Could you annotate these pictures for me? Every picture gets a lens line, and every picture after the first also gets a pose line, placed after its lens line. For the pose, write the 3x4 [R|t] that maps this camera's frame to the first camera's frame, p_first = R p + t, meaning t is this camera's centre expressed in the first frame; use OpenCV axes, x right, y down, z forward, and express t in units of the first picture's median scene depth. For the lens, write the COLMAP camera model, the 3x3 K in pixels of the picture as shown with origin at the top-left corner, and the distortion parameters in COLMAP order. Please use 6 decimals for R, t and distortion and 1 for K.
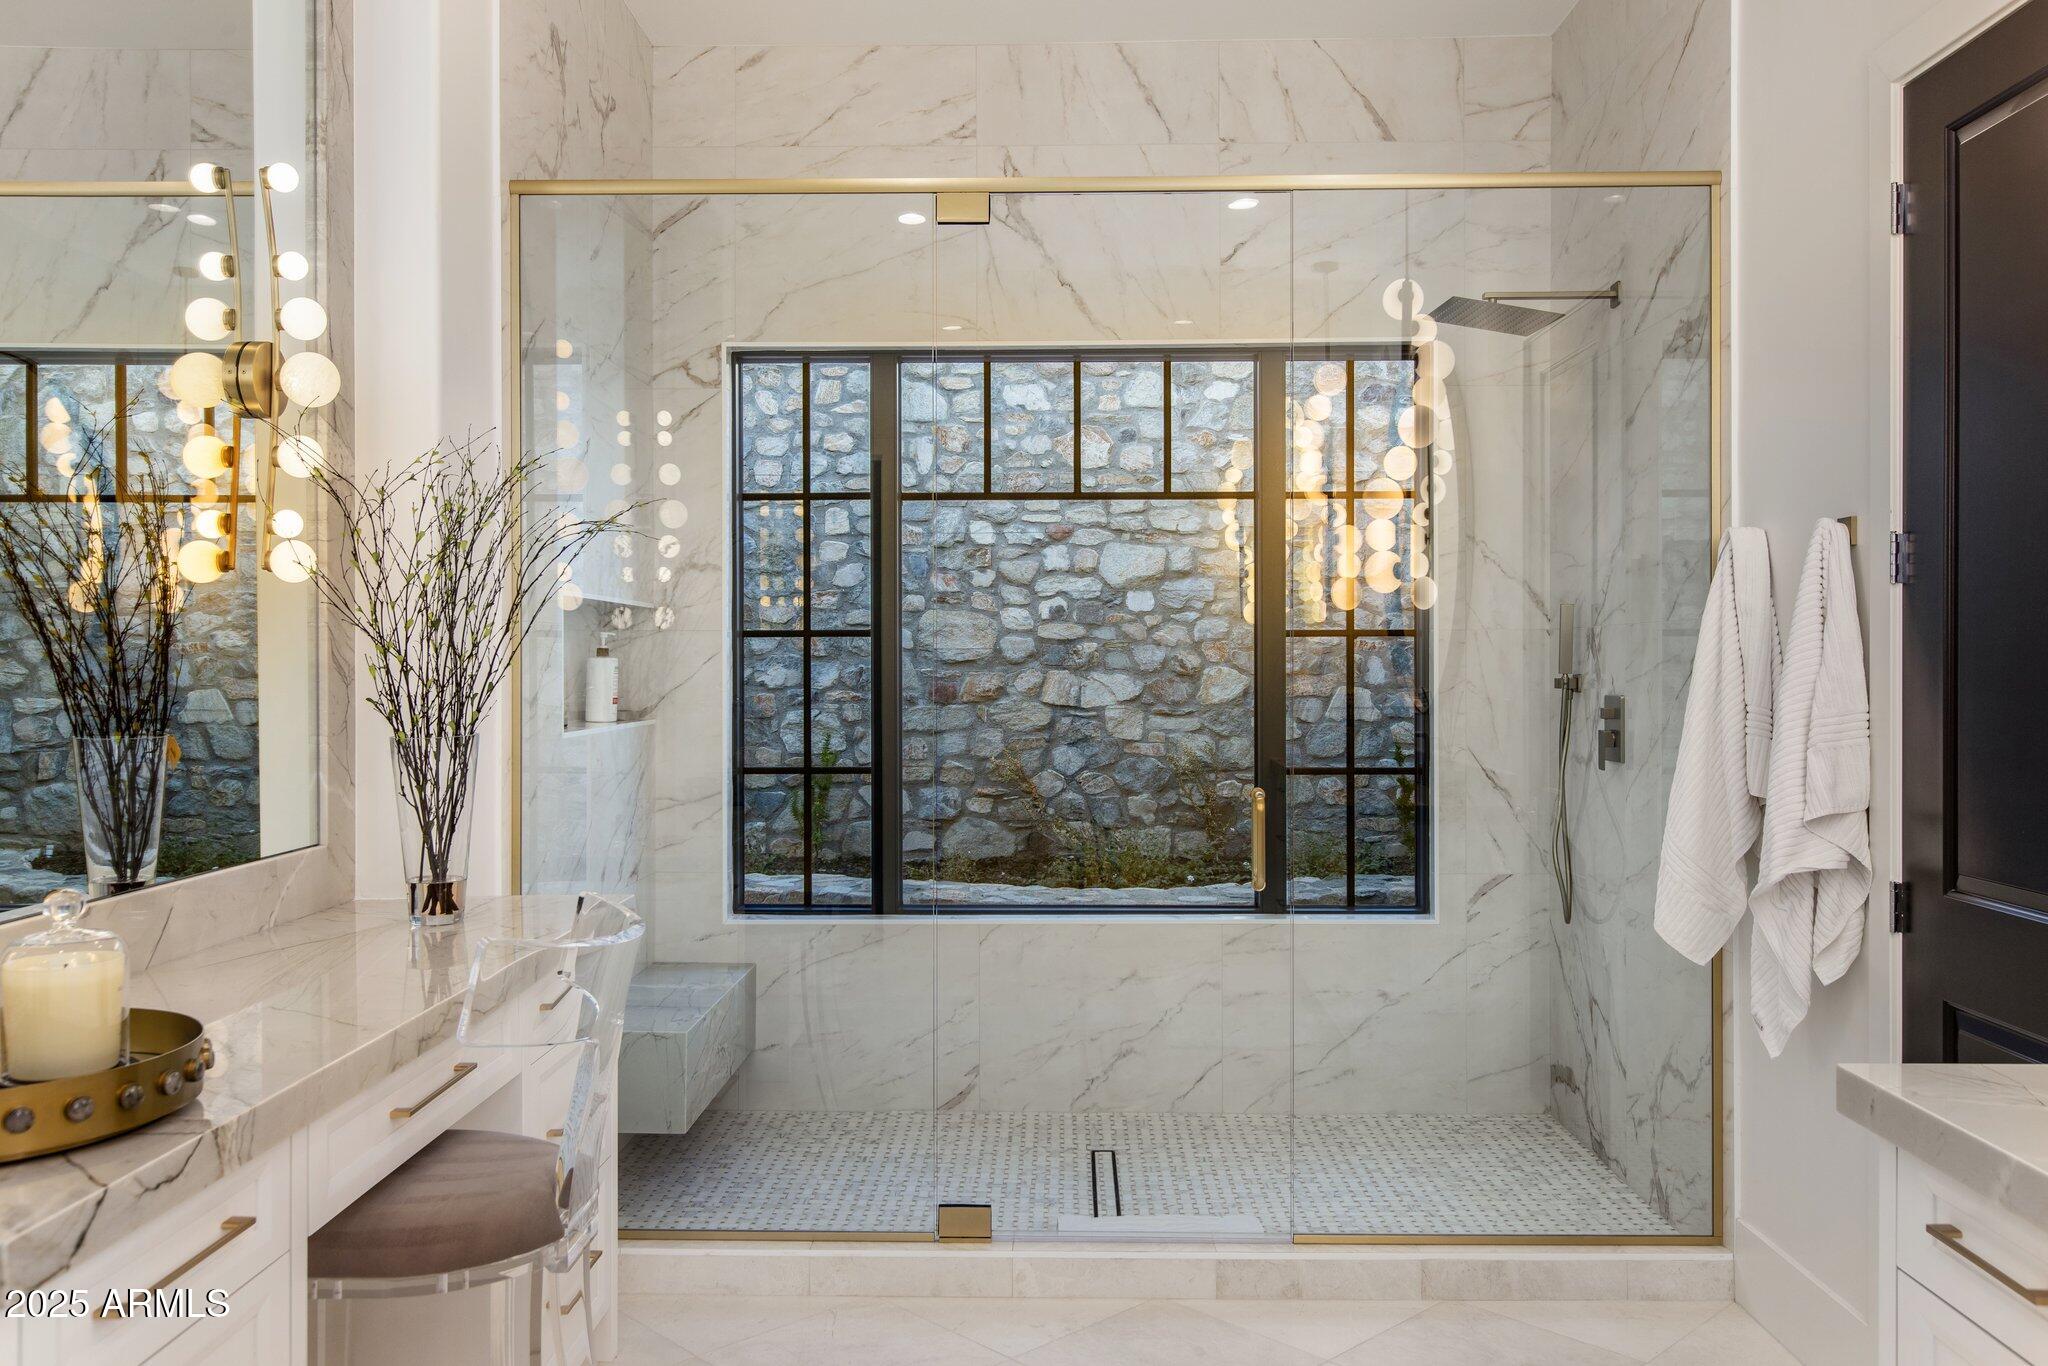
lens RADIAL K [[1561.8, 0, 1023.4], [0, 1561.8, 670.3], [0, 0, 1]] dist [0.008569, -0.002375]
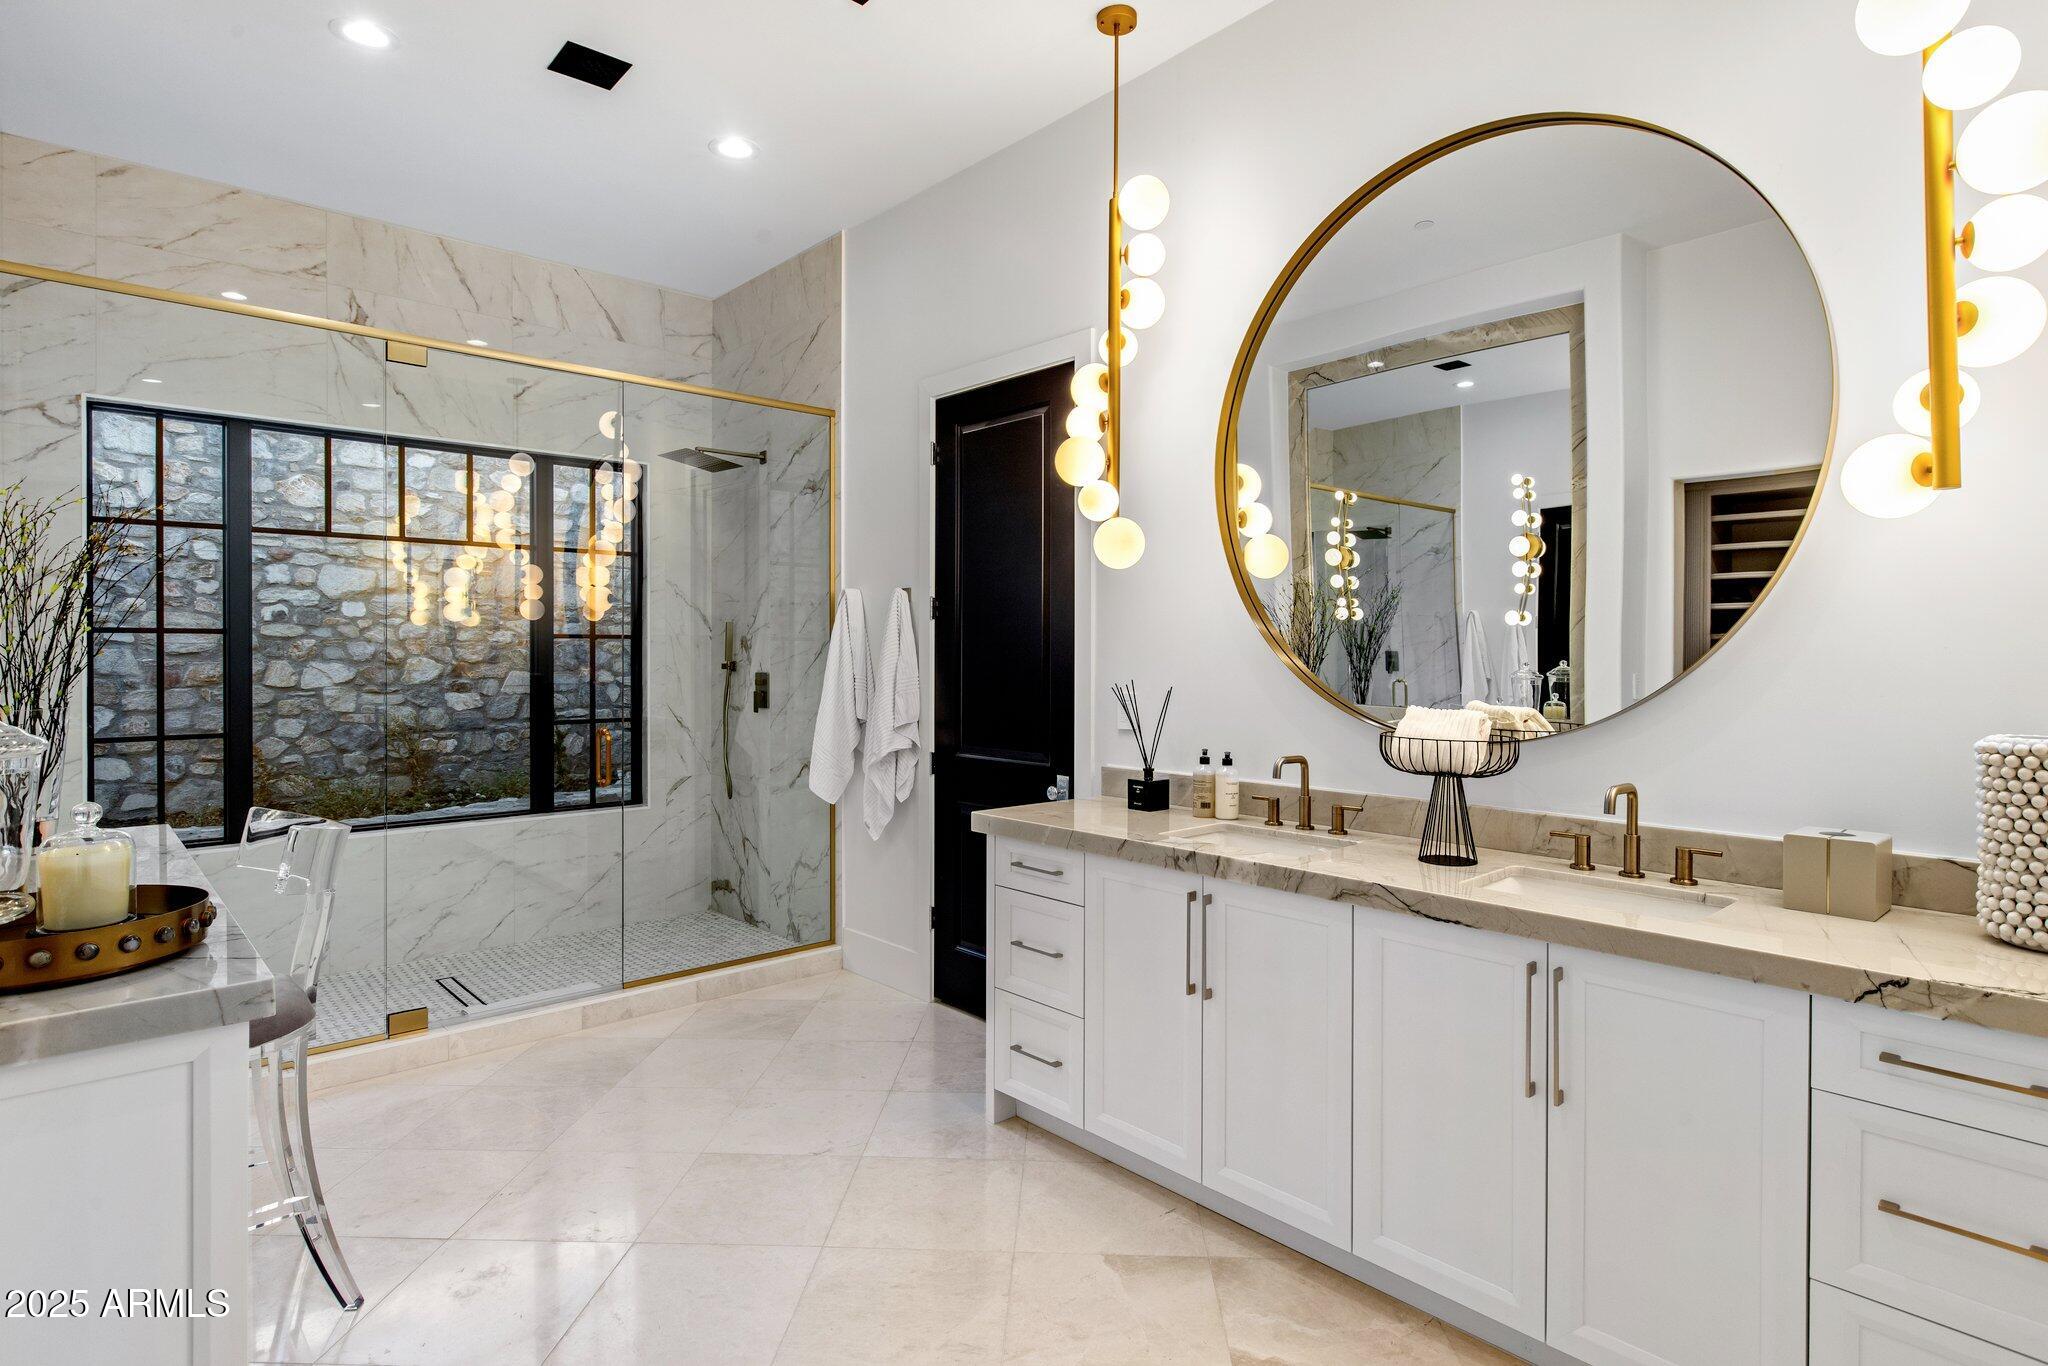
lens RADIAL K [[1077.2, 0, 1024.1], [0, 1077.2, 675.5], [0, 0, 1]] dist [-0.003309, -0.000282]
pose [[0.726703, -0.010371, 0.686874, -0.232658], [0.001516, 0.999908, 0.013493, 0.002285], [-0.686950, -0.008764, 0.726651, -0.123467]]
